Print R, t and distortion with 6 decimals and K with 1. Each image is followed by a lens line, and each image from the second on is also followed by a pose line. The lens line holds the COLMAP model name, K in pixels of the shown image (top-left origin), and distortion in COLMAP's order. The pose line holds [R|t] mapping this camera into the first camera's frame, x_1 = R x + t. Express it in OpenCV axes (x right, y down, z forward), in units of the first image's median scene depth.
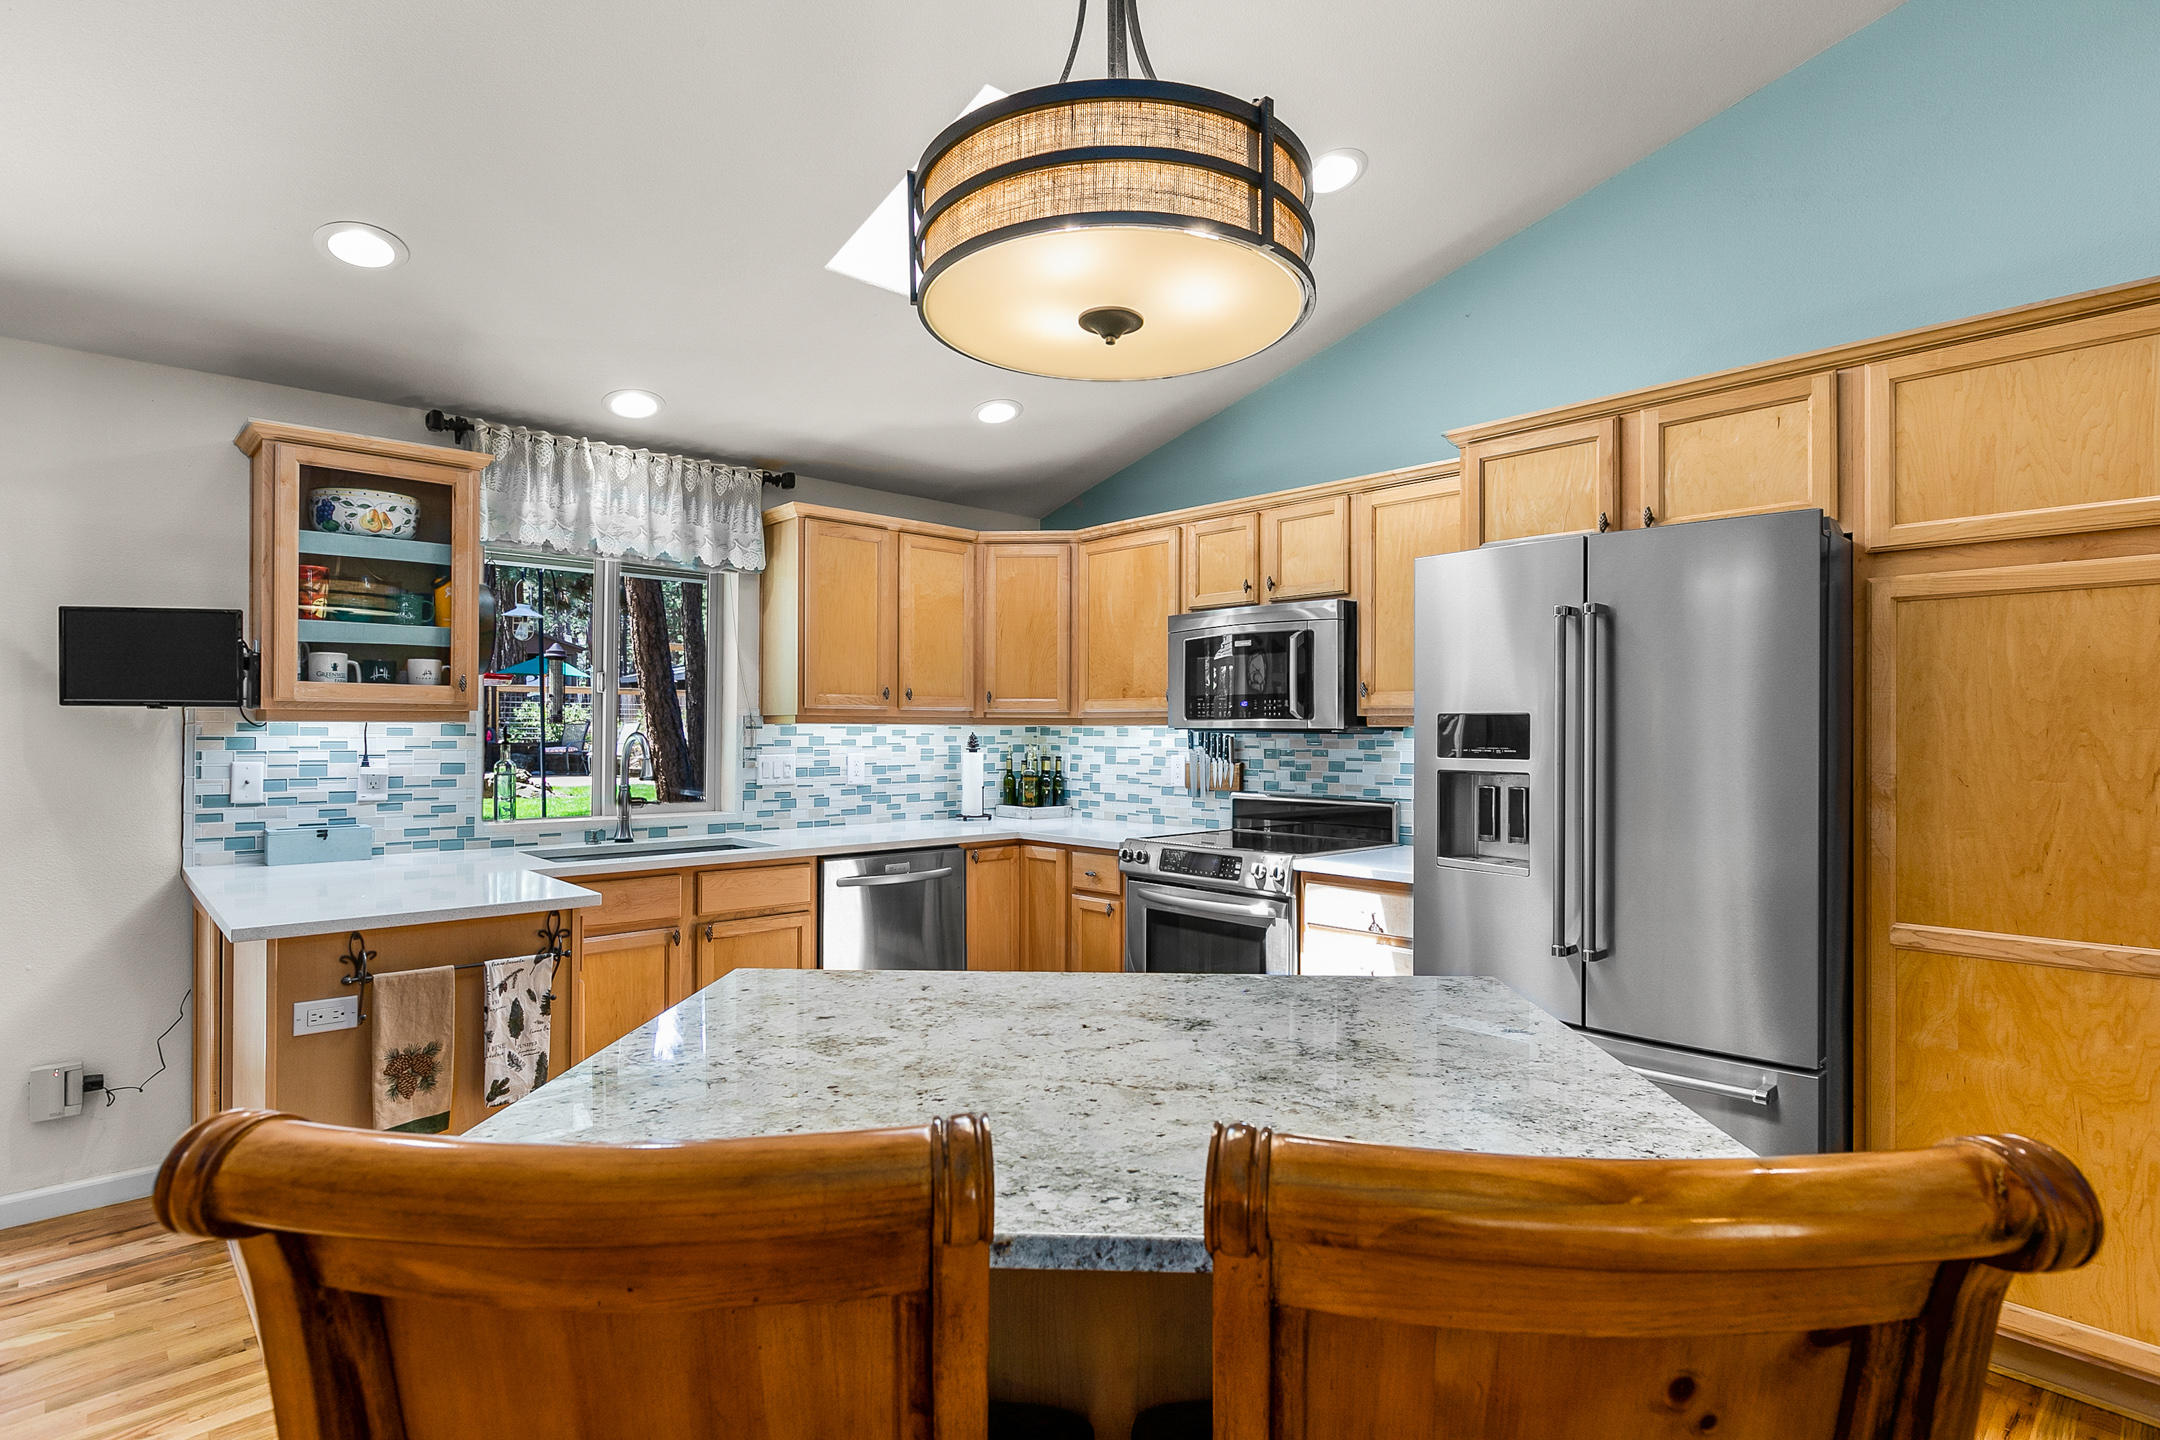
lens RADIAL K [[1094.5, 0, 1085.7], [0, 1094.5, 730.9], [0, 0, 1]] dist [-0.002060, 0.000531]
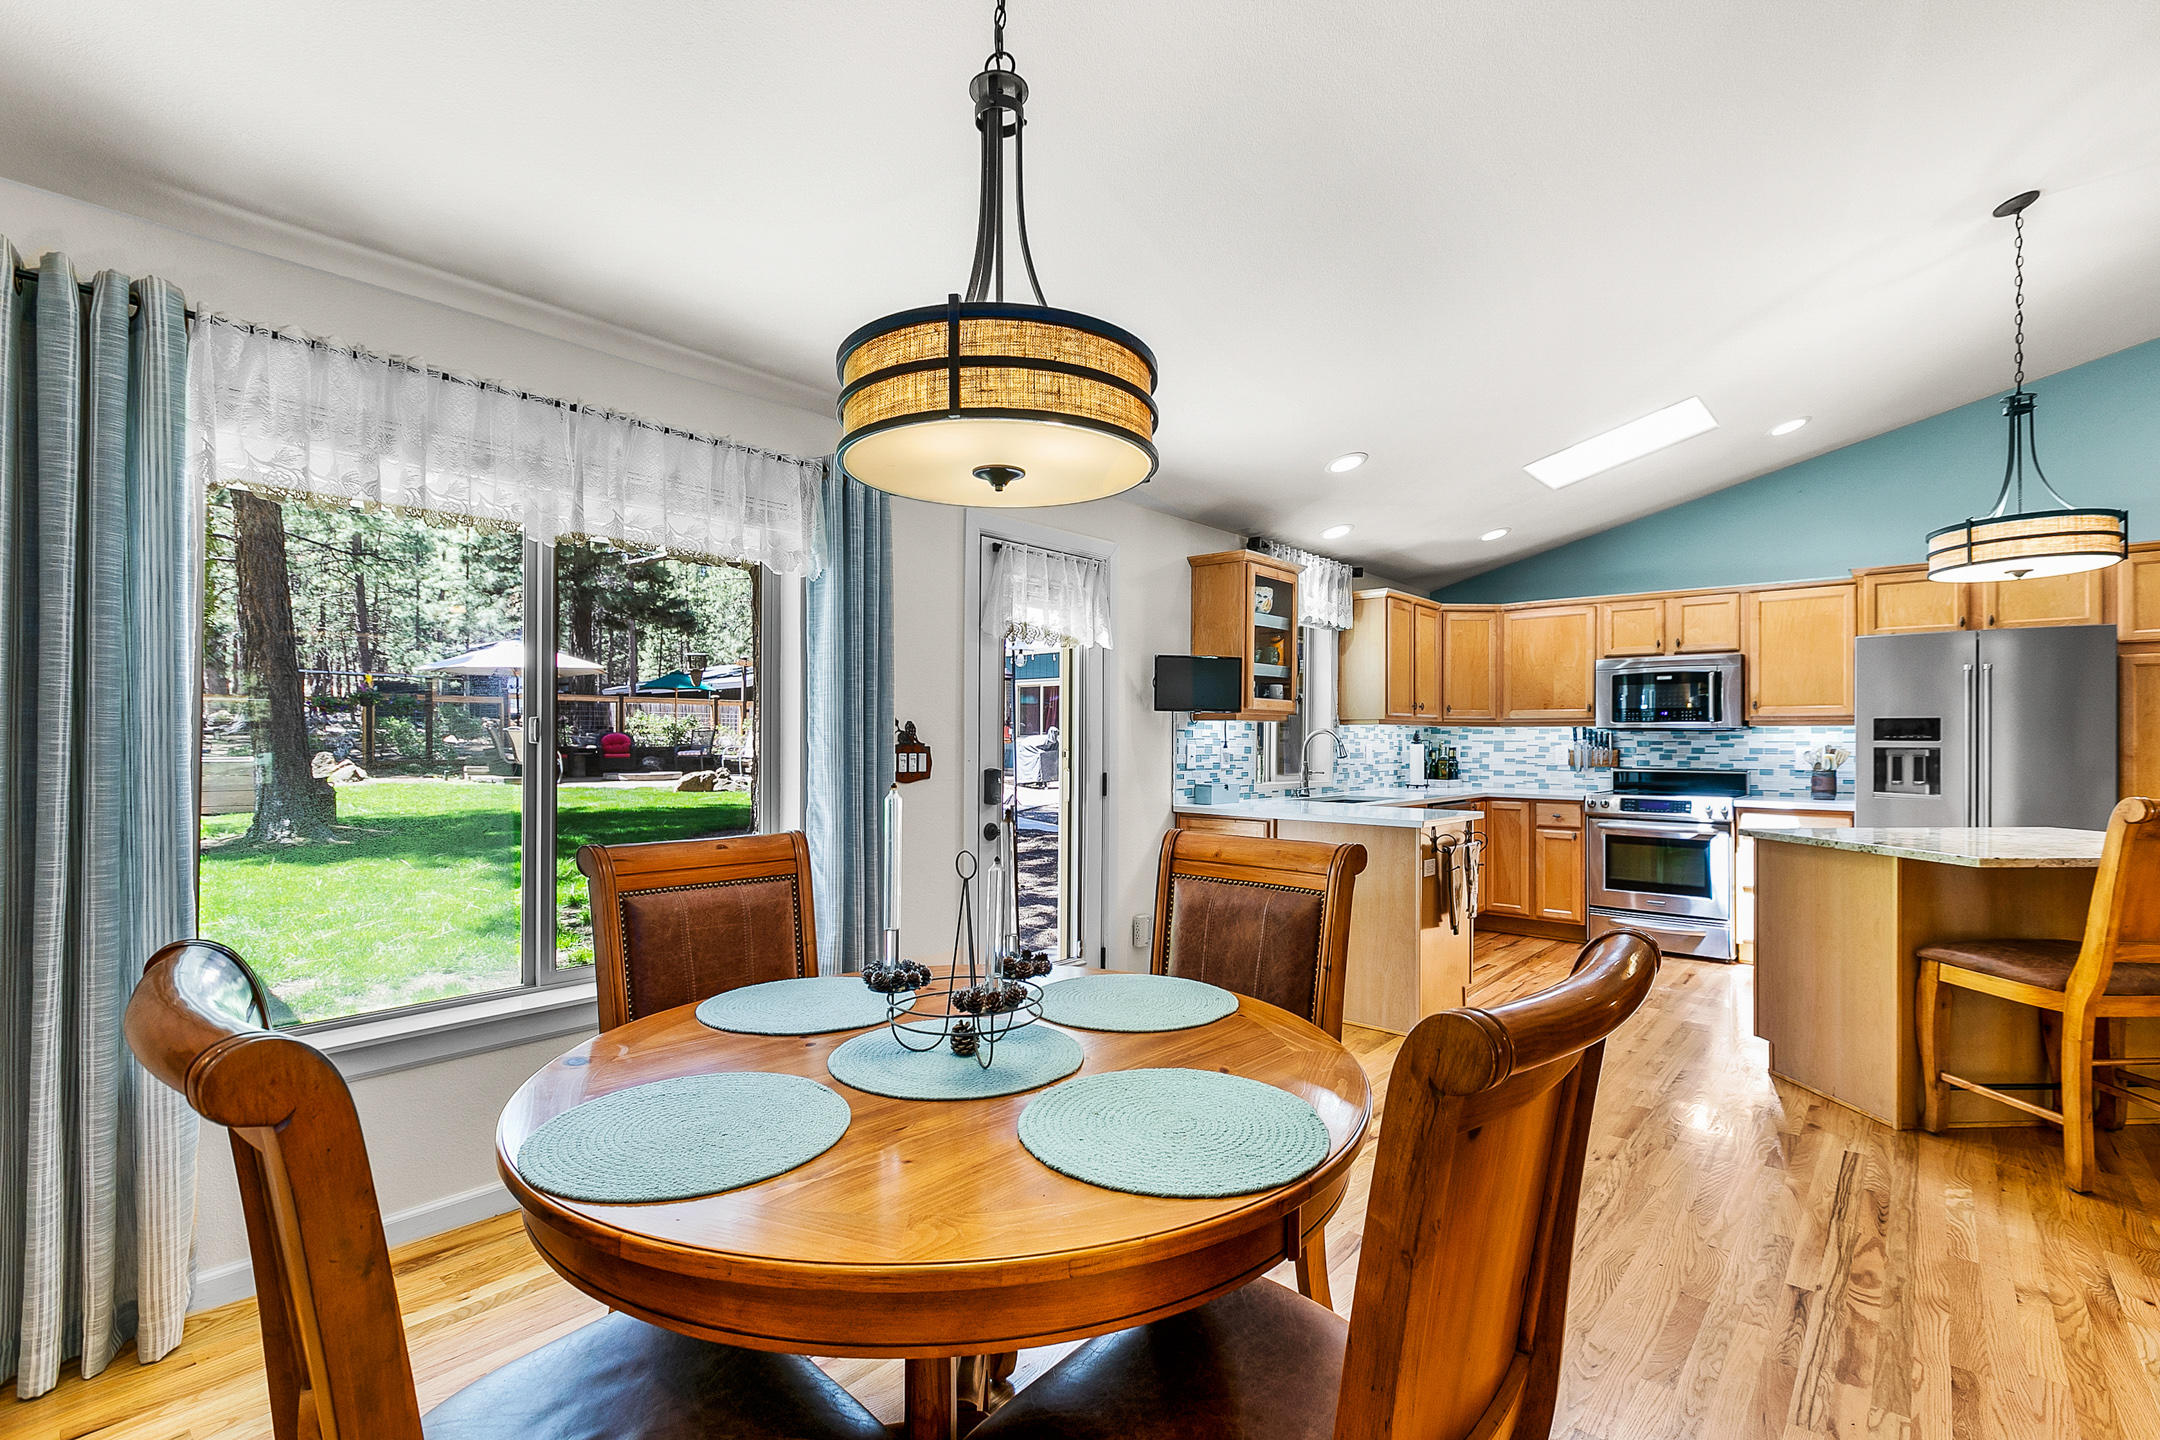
lens RADIAL K [[992.1, 0, 1080.5], [0, 992.1, 734.3], [0, 0, 1]] dist [0.006968, -0.001088]
pose [[0.994307, 0.002305, 0.106527, -0.857092], [-0.001614, 0.999977, -0.006575, 0.018442], [-0.106540, 0.006366, 0.994288, -0.408217]]
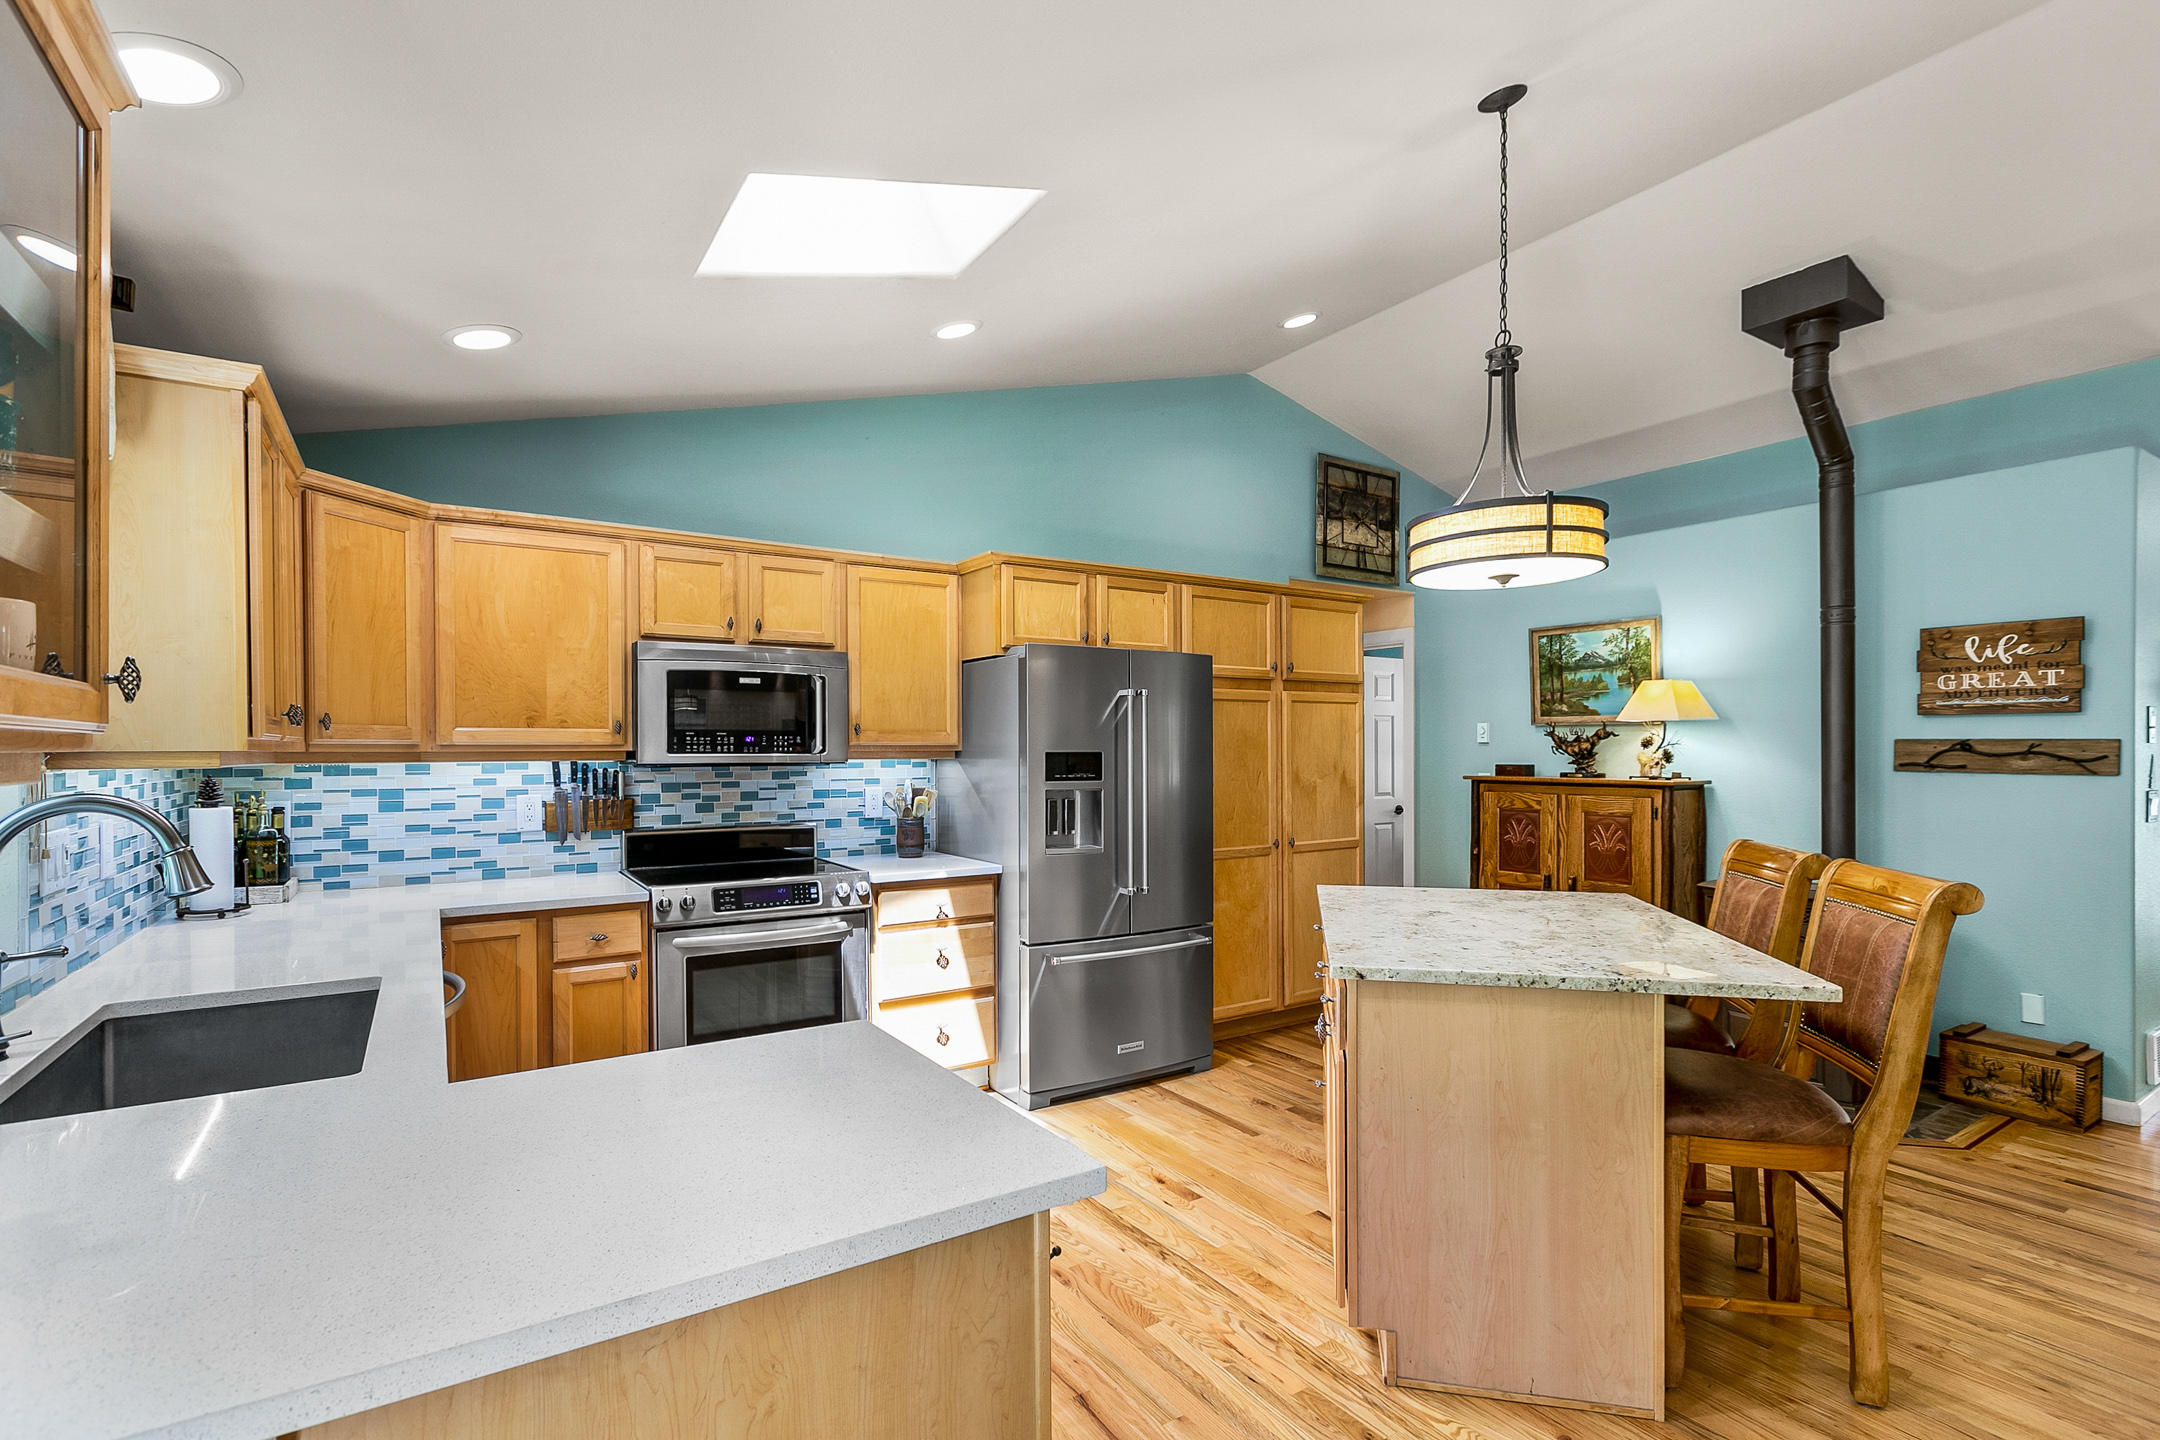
lens RADIAL K [[992.1, 0, 1064.1], [0, 992.1, 758.3], [0, 0, 1]] dist [0.006968, -0.001088]
pose [[0.182298, -0.012439, 0.983165, -0.672762], [0.003477, 0.999922, 0.012006, -0.015784], [-0.983237, 0.001230, 0.182327, 0.499344]]
